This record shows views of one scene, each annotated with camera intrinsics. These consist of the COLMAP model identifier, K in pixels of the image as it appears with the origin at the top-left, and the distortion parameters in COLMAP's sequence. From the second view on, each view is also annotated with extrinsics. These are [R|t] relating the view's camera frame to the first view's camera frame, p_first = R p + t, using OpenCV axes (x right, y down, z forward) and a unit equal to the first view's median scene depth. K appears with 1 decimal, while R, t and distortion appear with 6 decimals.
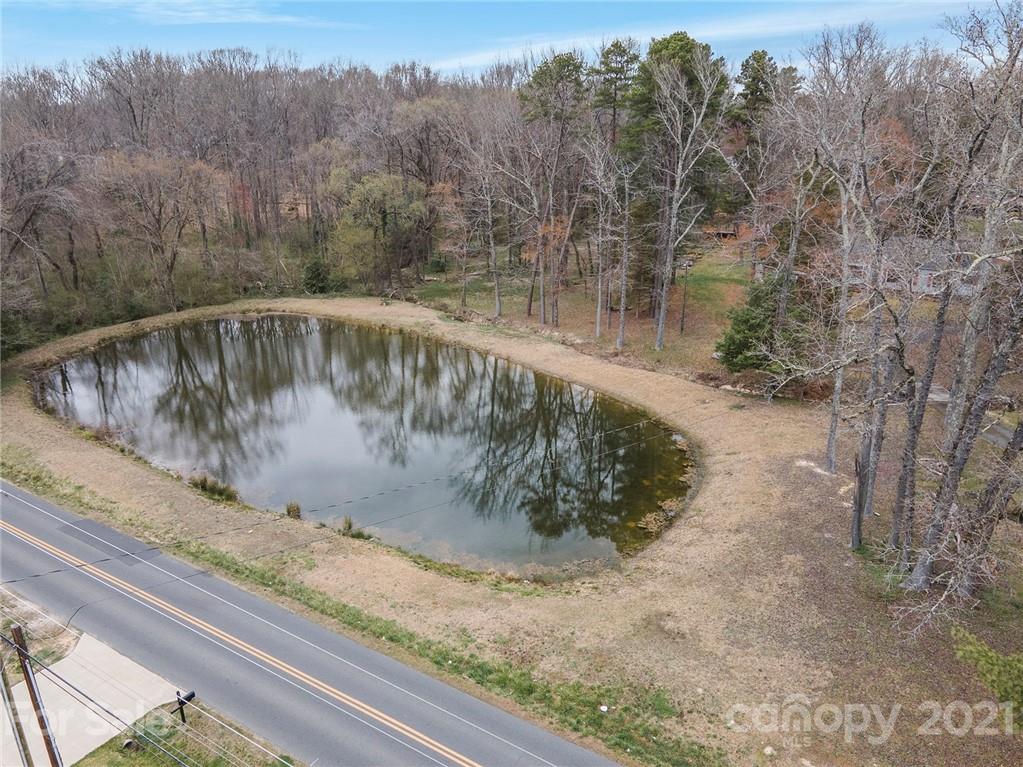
lens RADIAL K [[739.0, 0, 511.5], [0, 739.0, 383.5], [0, 0, 1]] dist [0.054601, 0.003355]
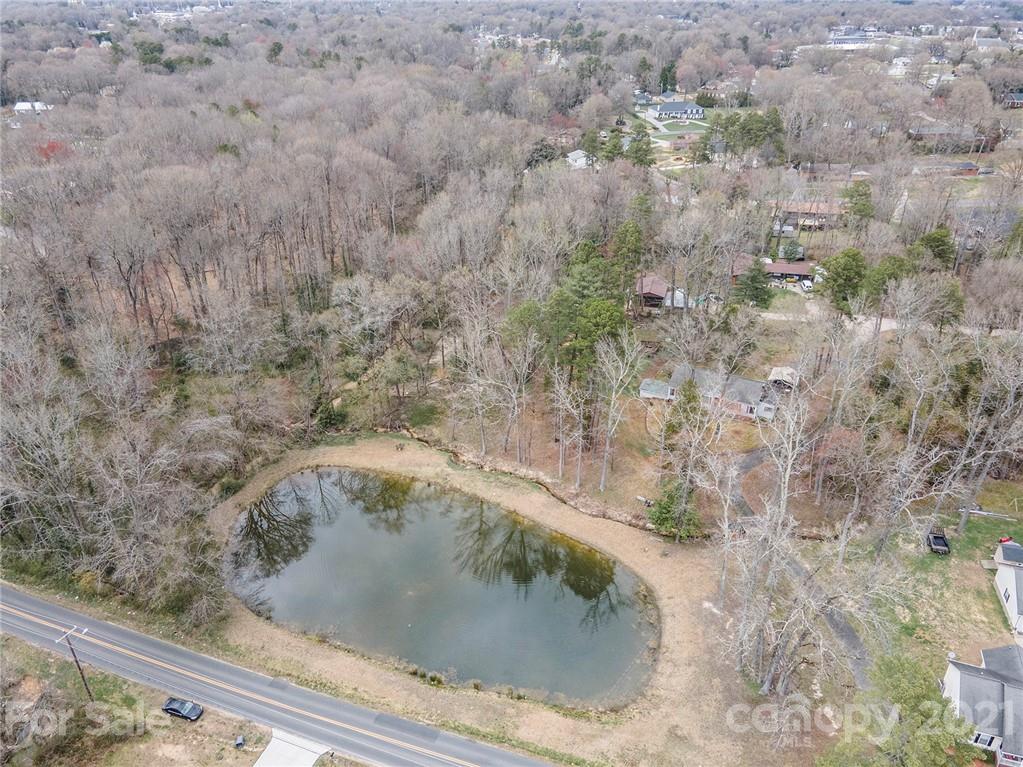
lens RADIAL K [[739.0, 0, 511.5], [0, 739.0, 383.5], [0, 0, 1]] dist [0.054601, 0.003355]
pose [[0.969839, -0.113471, 0.215721, -0.591799], [0.080163, 0.984285, 0.157346, -1.010926], [-0.230185, -0.135307, 0.963694, -0.905265]]
